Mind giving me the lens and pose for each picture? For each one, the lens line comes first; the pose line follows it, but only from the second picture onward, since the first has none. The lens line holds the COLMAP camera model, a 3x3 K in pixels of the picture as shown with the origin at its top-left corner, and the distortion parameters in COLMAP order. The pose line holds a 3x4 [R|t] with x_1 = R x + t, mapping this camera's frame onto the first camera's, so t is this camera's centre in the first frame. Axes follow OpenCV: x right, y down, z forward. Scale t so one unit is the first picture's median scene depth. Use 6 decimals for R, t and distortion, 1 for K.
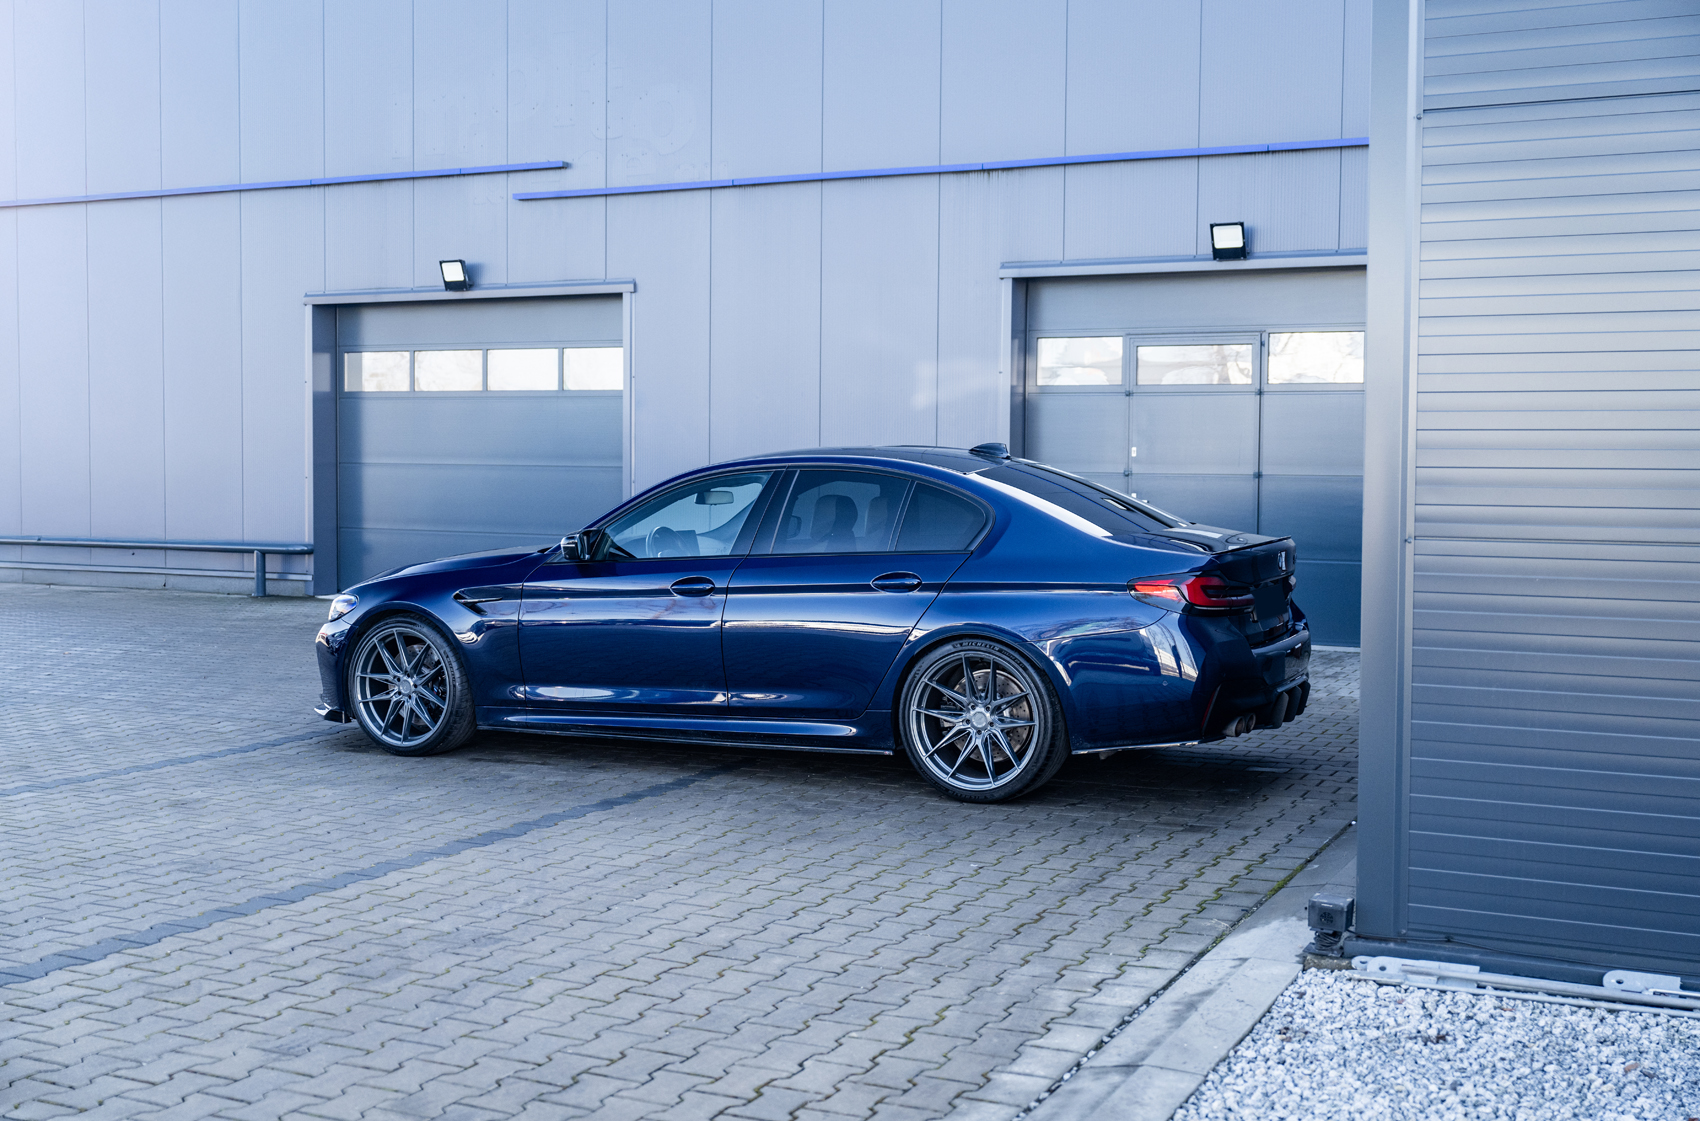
lens RADIAL K [[1816.7, 0, 874.9], [0, 1816.7, 565.1], [0, 0, 1]] dist [-0.002884, 0.007916]
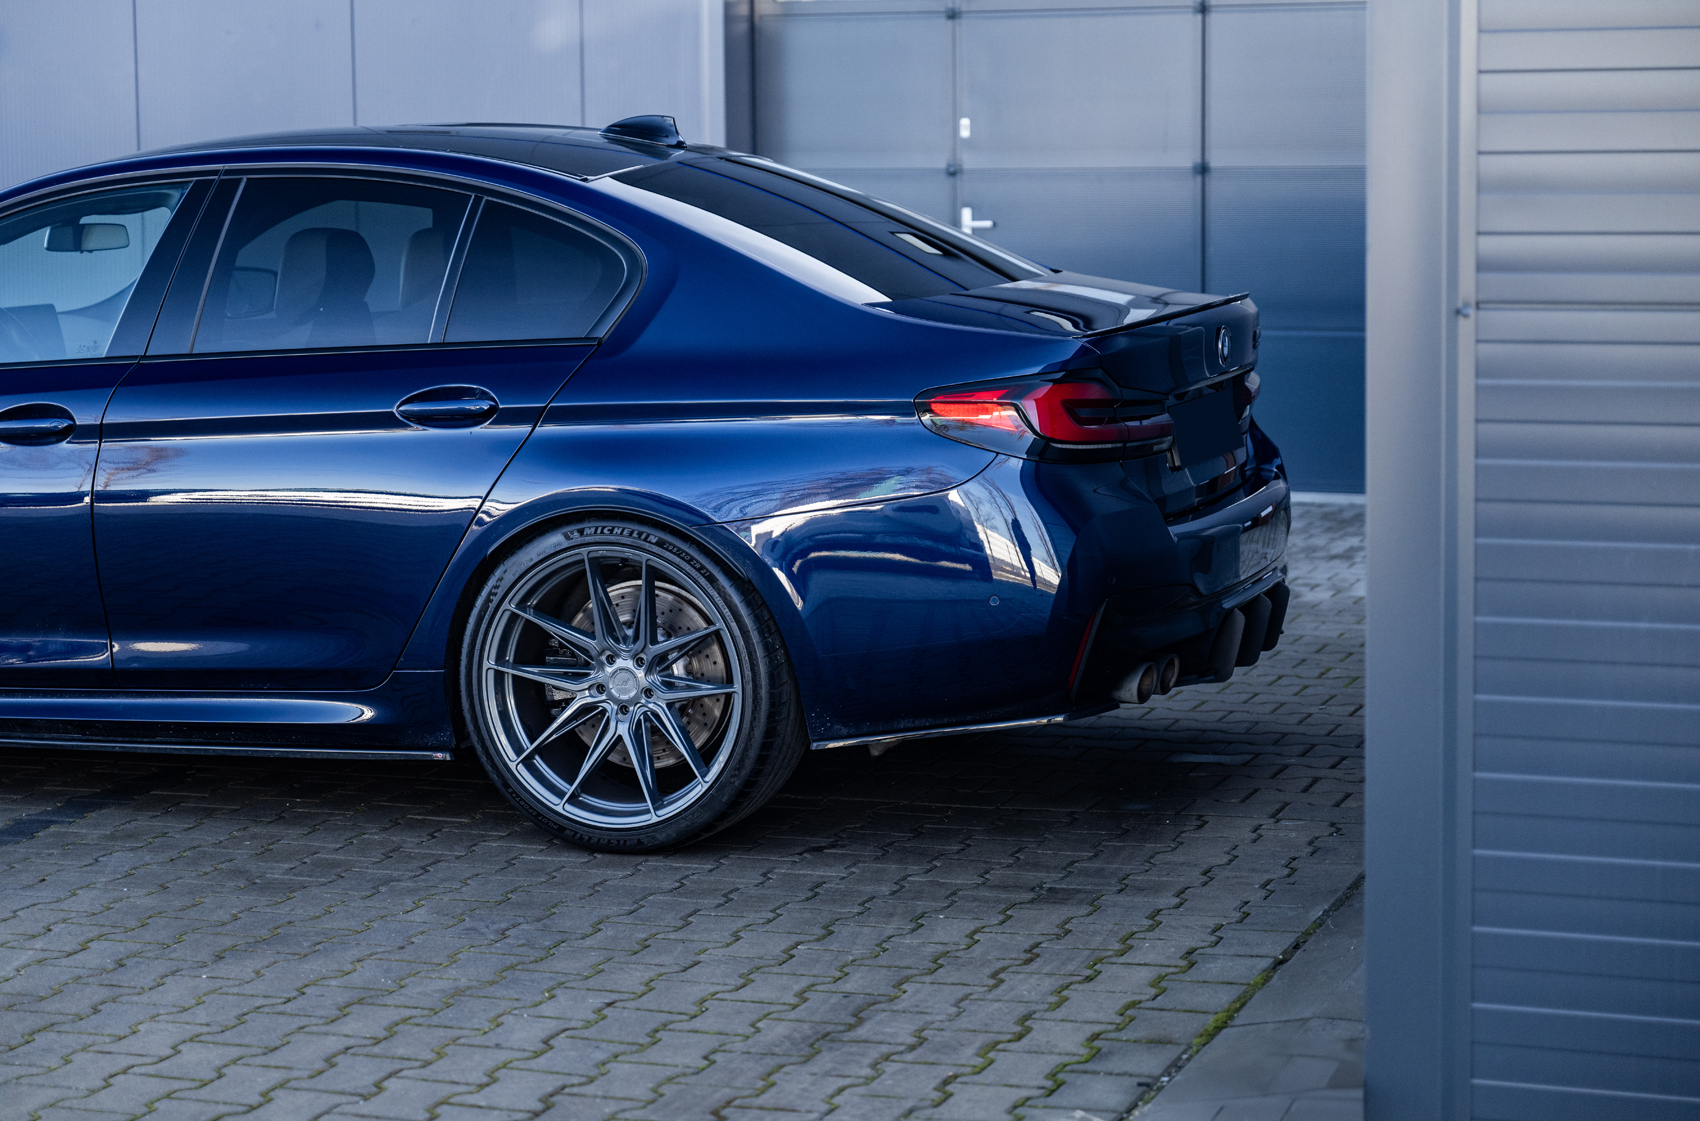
lens RADIAL K [[3324.5, 0, 850.0], [0, 3324.5, 560.5], [0, 0, 1]] dist [0.006728, -0.158244]
pose [[0.995310, -0.028424, 0.092465, 0.036289], [0.022286, 0.997521, 0.066749, -0.006664], [-0.094133, -0.064375, 0.993476, 0.105338]]
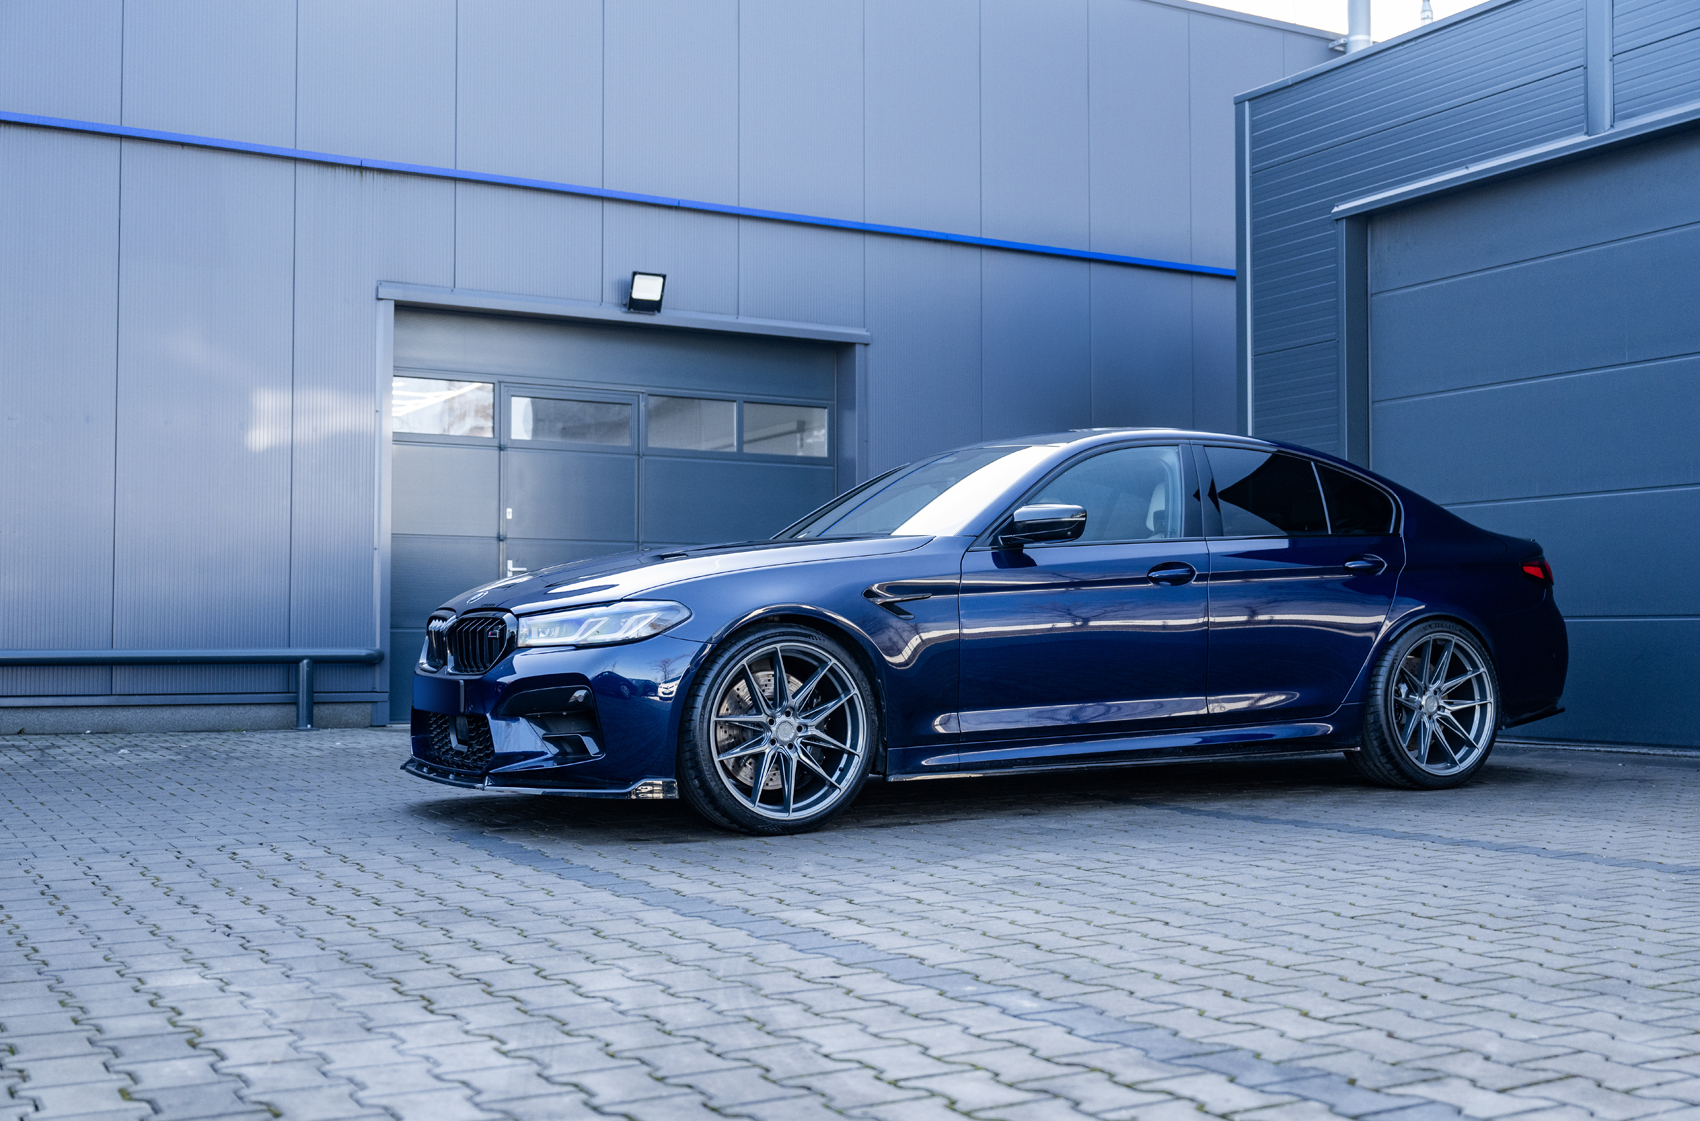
lens RADIAL K [[1831.7, 0, 850.0], [0, 1831.7, 560.5], [0, 0, 1]] dist [0.001619, -0.004406]
pose [[0.573793, 0.030418, 0.818435, -0.937204], [0.050480, 0.996097, -0.072412, 0.063515], [-0.817443, 0.082864, 0.570018, 0.683432]]
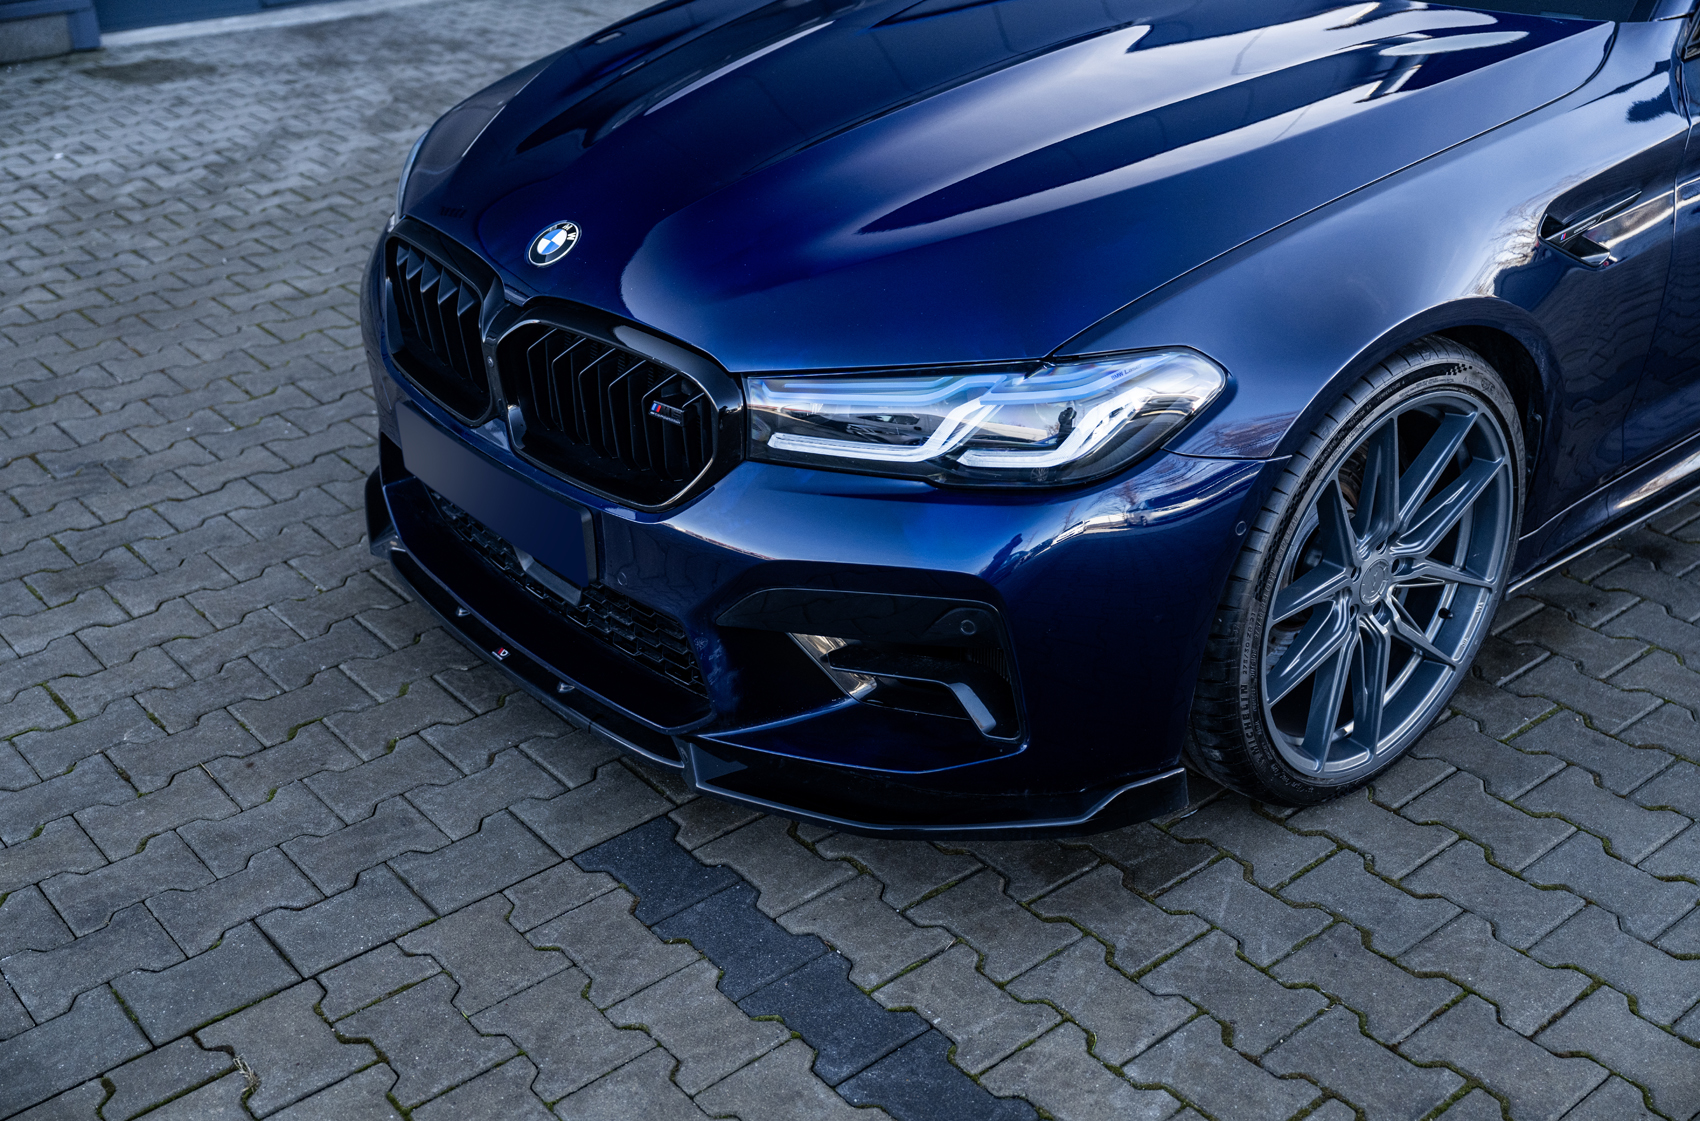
lens RADIAL K [[1816.7, 0, 874.9], [0, 1816.7, 565.1], [0, 0, 1]] dist [-0.002884, 0.007916]
pose [[0.421004, -0.428622, 0.799399, -0.612428], [0.059149, 0.892406, 0.447340, -0.082950], [-0.905128, -0.141049, 0.401059, 1.113359]]
